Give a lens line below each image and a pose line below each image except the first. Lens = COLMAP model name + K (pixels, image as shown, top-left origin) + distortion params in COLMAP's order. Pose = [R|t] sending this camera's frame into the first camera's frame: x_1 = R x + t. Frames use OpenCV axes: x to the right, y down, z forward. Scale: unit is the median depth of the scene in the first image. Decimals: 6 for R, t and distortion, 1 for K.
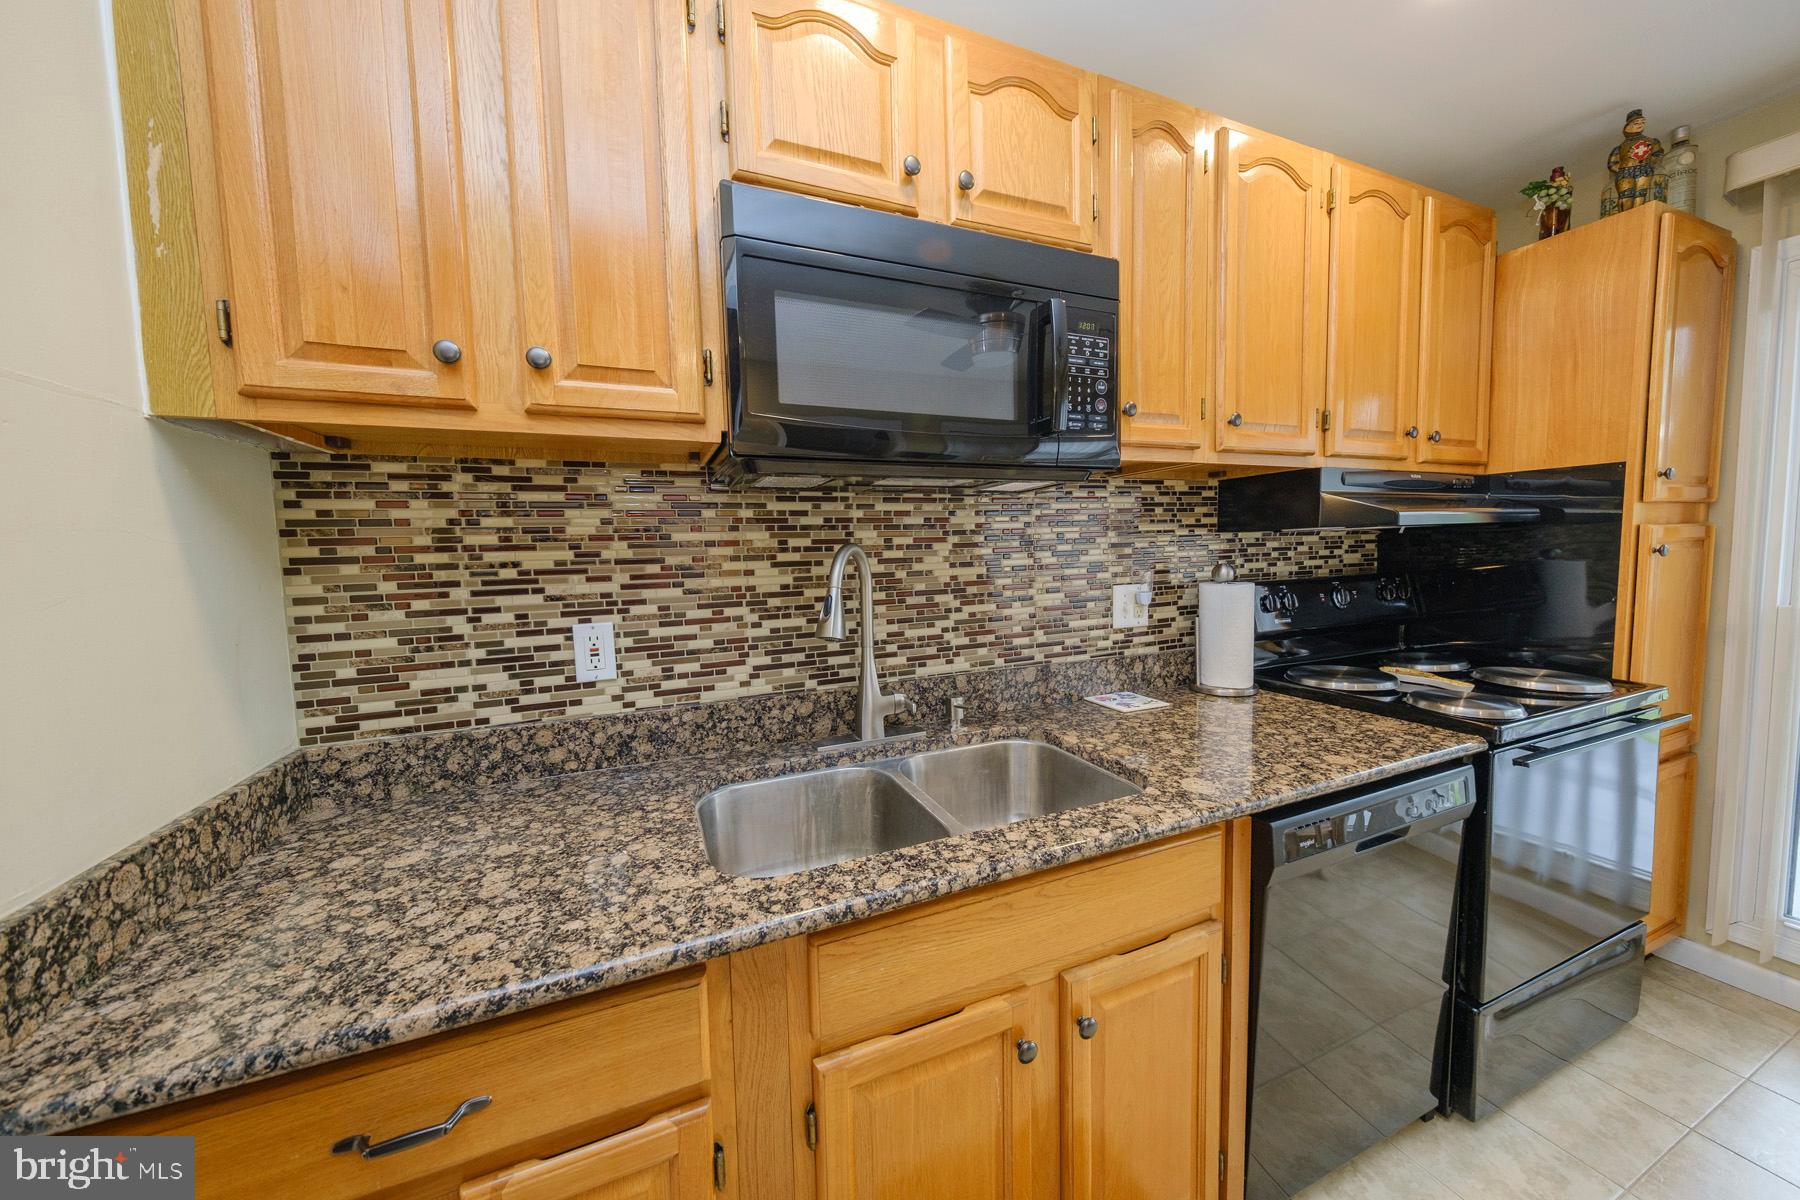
lens RADIAL K [[622.1, 0, 903.6], [0, 622.1, 593.5], [0, 0, 1]] dist [0.002620, -0.000049]
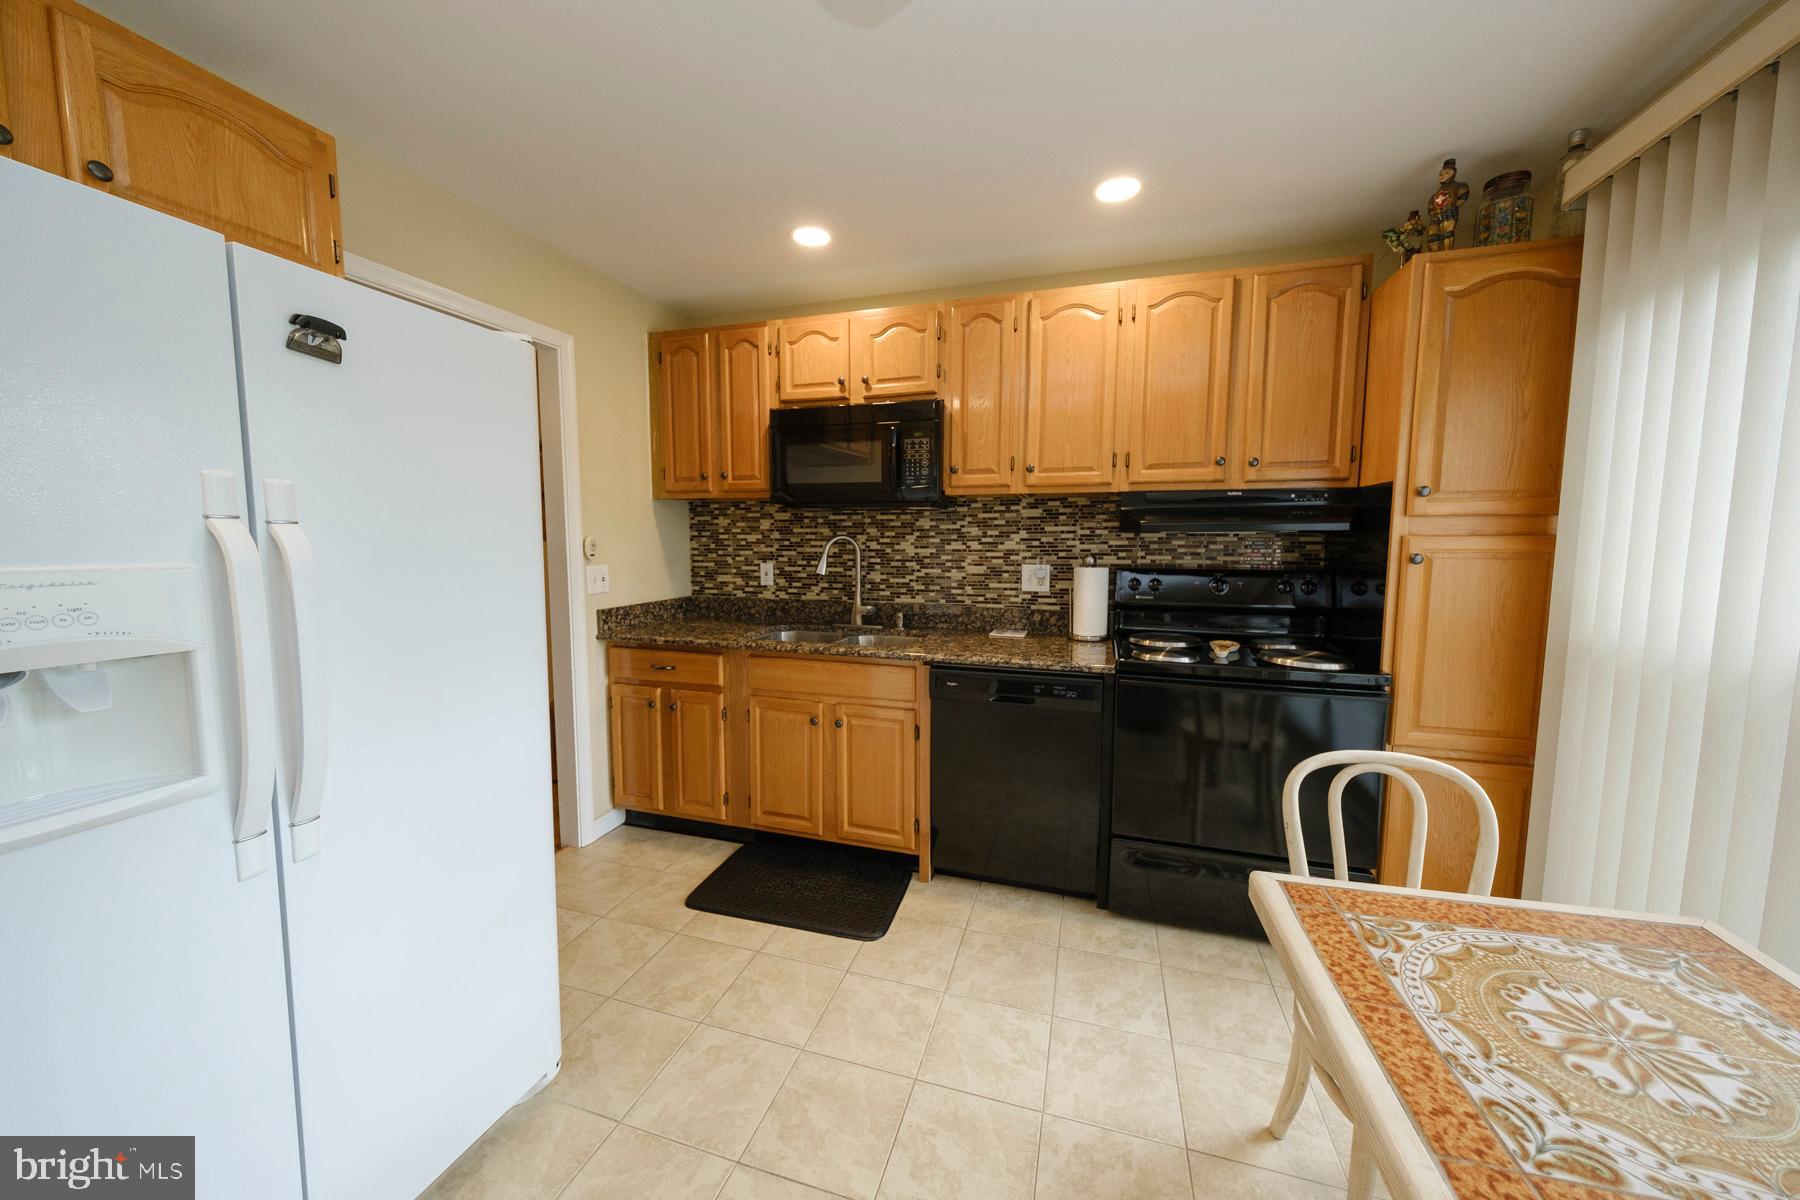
lens RADIAL K [[622.1, 0, 902.1], [0, 622.1, 593.6], [0, 0, 1]] dist [0.002620, -0.000049]
pose [[0.758383, 0.088556, -0.645766, 1.469353], [-0.066660, 0.996070, 0.058310, -0.013112], [0.648392, -0.001174, 0.761306, -0.556863]]
